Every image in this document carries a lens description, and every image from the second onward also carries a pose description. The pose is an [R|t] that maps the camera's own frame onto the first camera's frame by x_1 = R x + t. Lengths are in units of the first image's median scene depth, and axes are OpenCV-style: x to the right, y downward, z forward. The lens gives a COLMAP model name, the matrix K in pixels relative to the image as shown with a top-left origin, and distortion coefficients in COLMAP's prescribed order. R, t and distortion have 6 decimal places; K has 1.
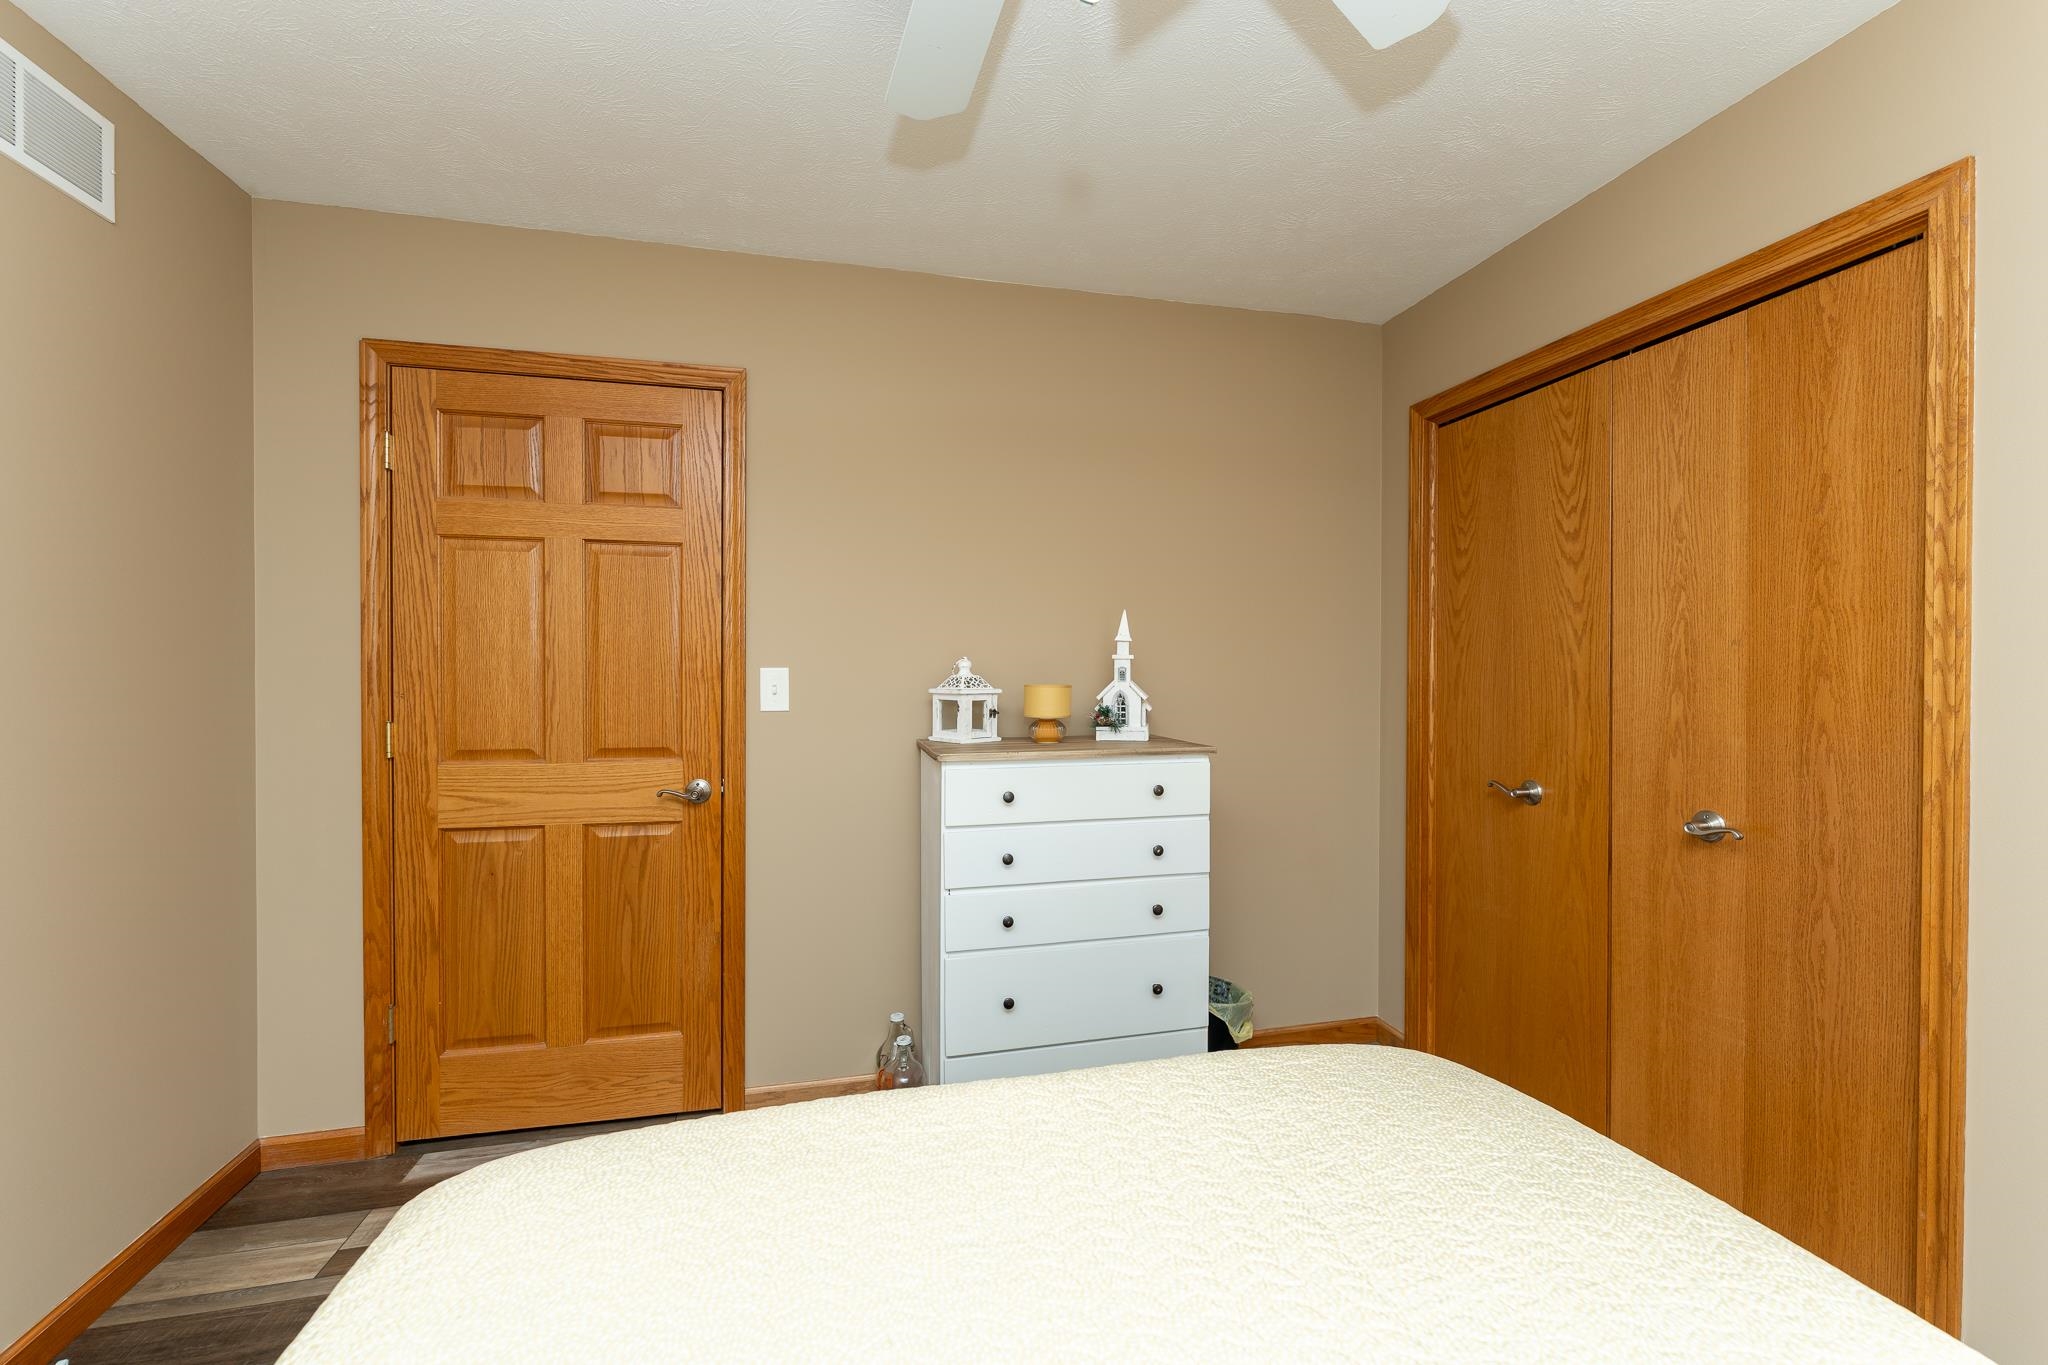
lens RADIAL K [[816.6, 0, 1024.0], [0, 816.6, 677.5], [0, 0, 1]] dist [-0.001471, -0.000969]
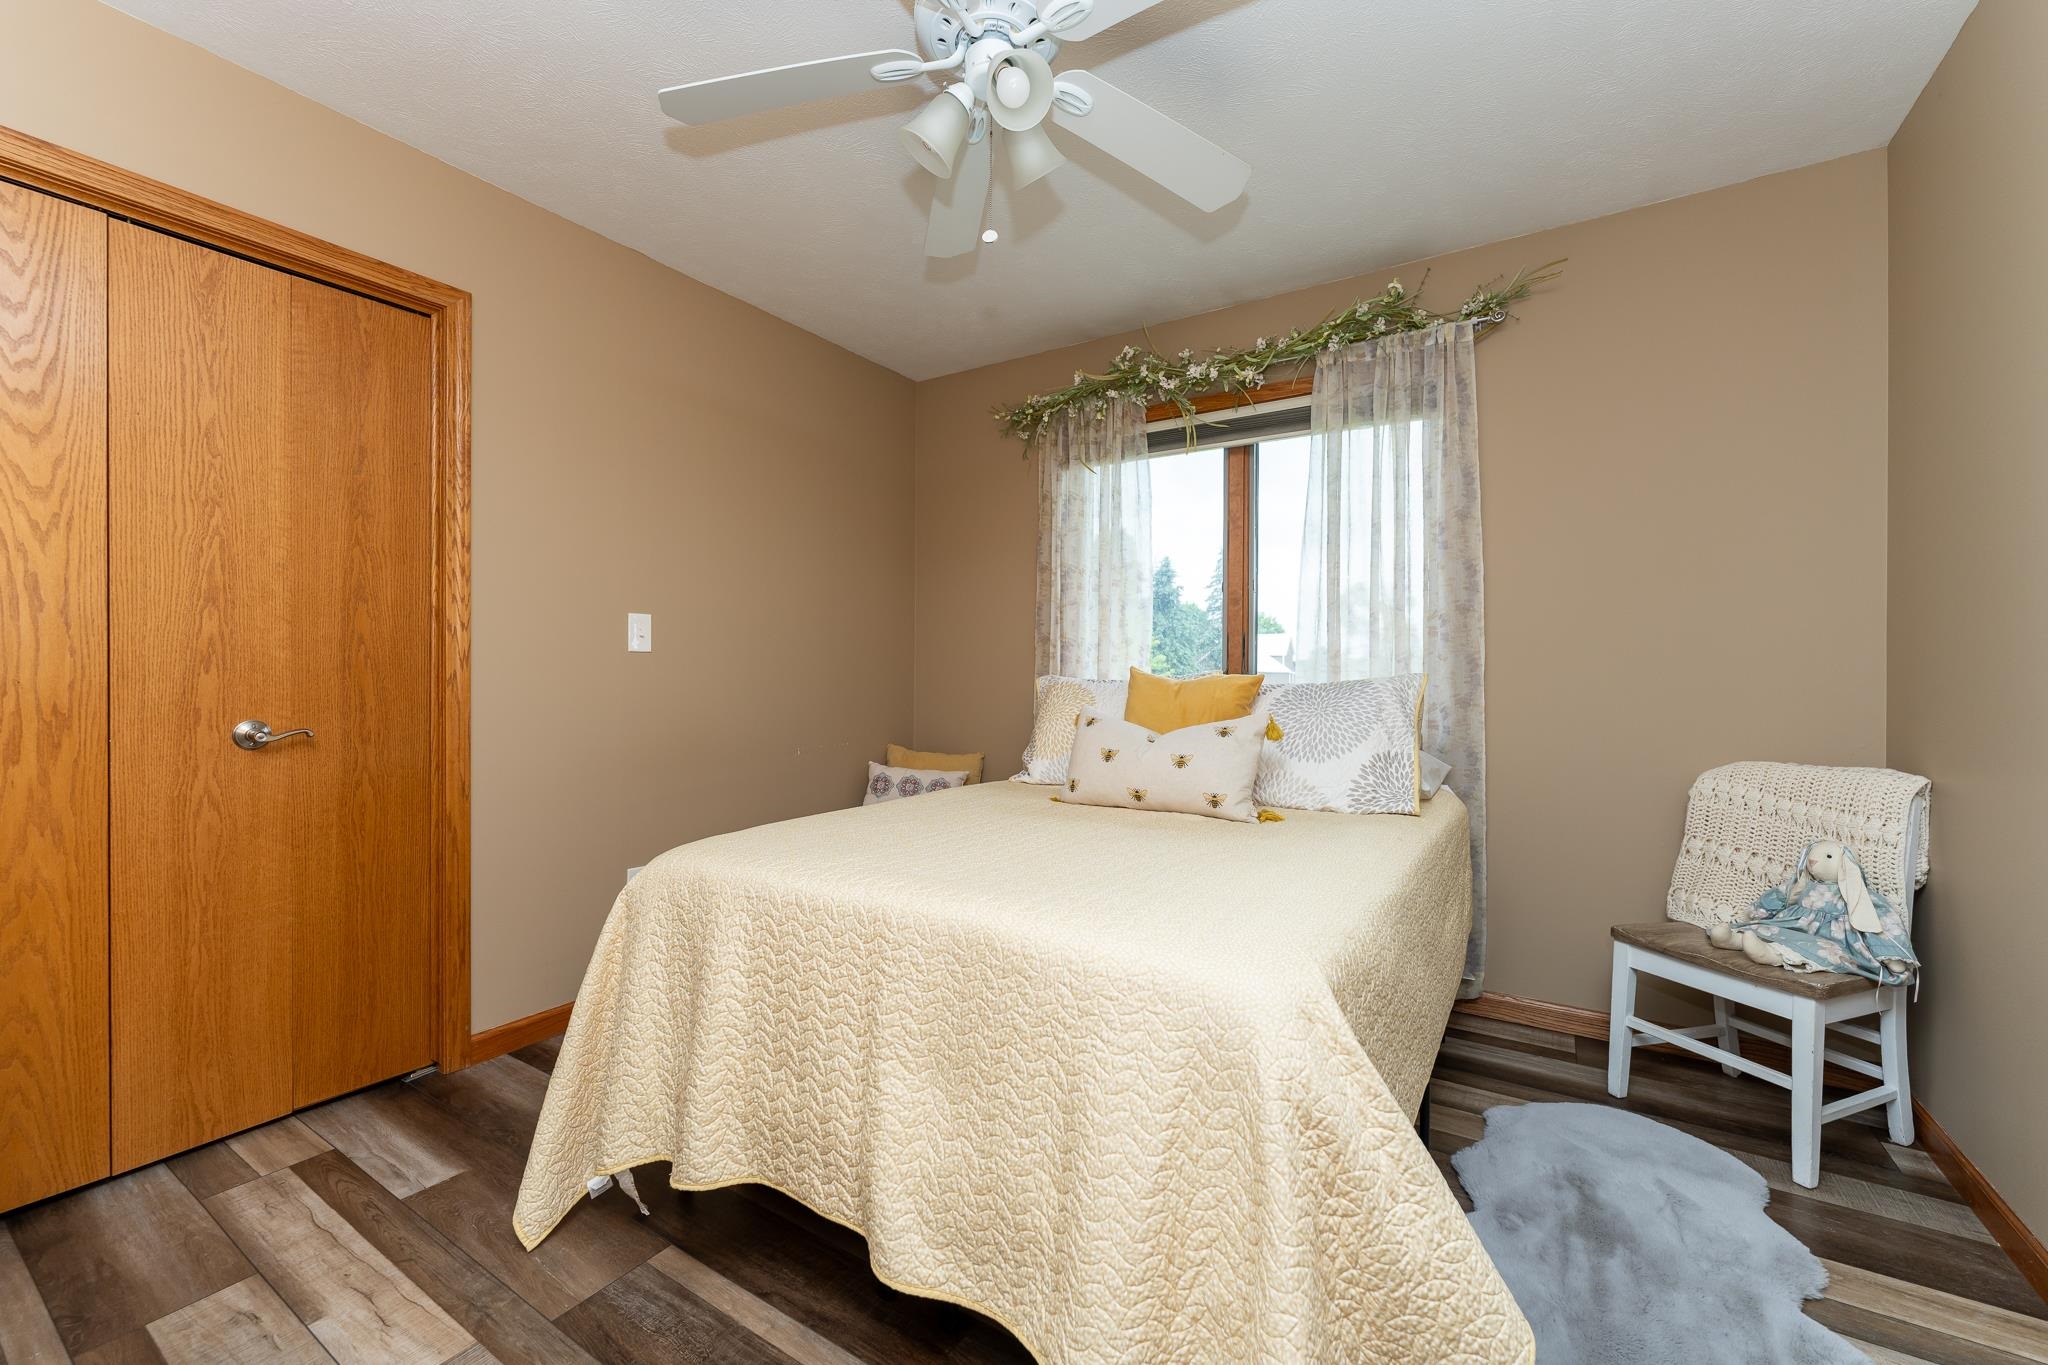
lens RADIAL K [[816.6, 0, 1023.5], [0, 816.6, 678.4], [0, 0, 1]] dist [-0.001471, -0.000969]
pose [[-0.695510, -0.007533, 0.718477, -0.605200], [0.002029, 0.999920, 0.012448, 0.094132], [-0.718514, 0.010116, -0.695439, 0.984773]]
